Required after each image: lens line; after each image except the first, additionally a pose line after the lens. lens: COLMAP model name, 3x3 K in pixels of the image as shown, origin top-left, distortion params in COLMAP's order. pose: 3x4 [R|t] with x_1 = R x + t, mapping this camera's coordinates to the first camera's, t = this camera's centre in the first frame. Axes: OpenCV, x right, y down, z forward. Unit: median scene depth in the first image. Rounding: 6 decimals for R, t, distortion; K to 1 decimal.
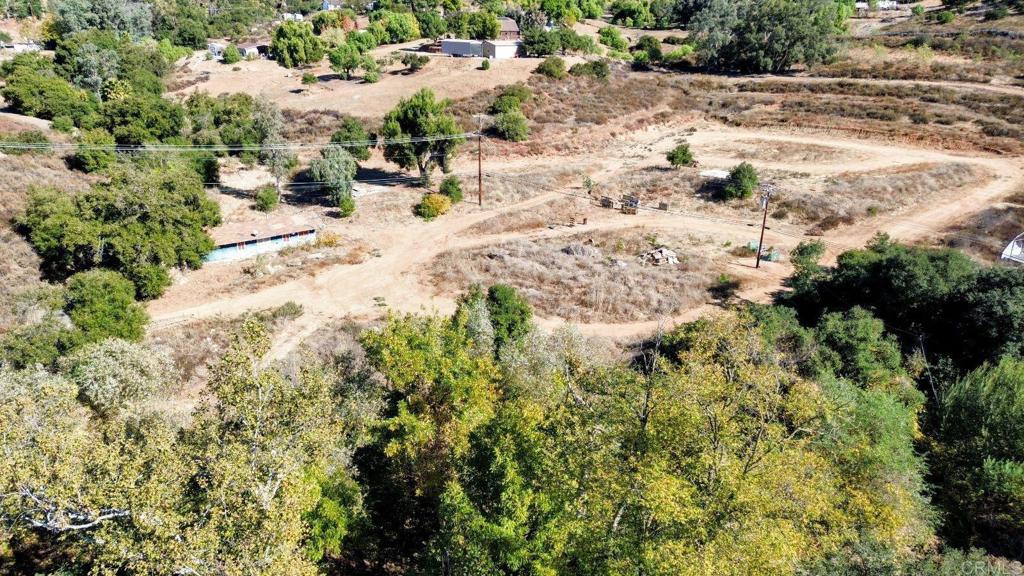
lens RADIAL K [[710.7, 0, 524.4], [0, 710.7, 289.1], [0, 0, 1]] dist [0.070526, -0.059354]
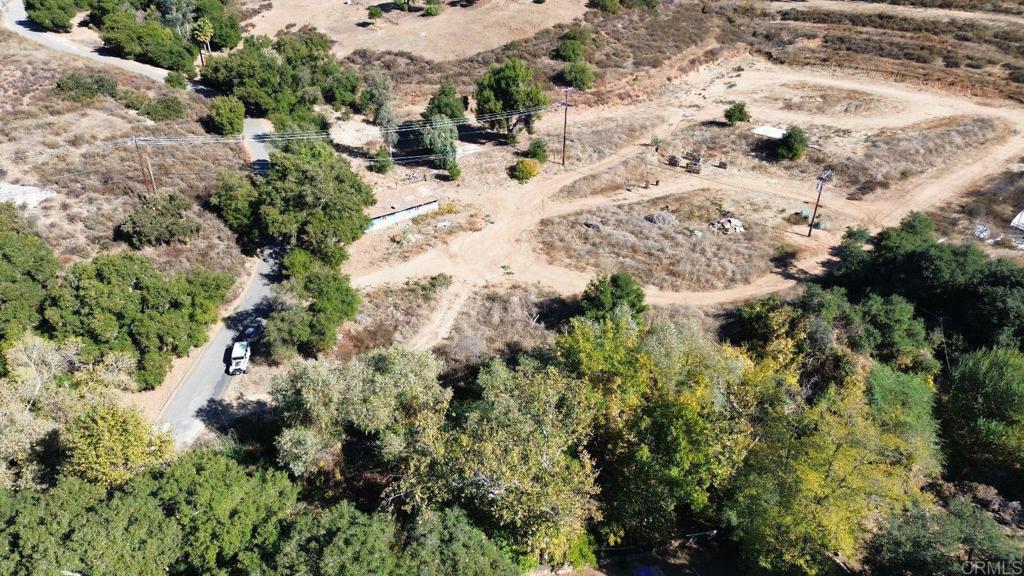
lens RADIAL K [[710.7, 0, 524.4], [0, 710.7, 289.1], [0, 0, 1]] dist [0.070526, -0.059354]
pose [[0.999976, -0.003120, -0.006111, -0.119929], [0.004129, 0.984941, 0.172839, -0.120182], [0.005479, -0.172860, 0.984931, -0.176937]]
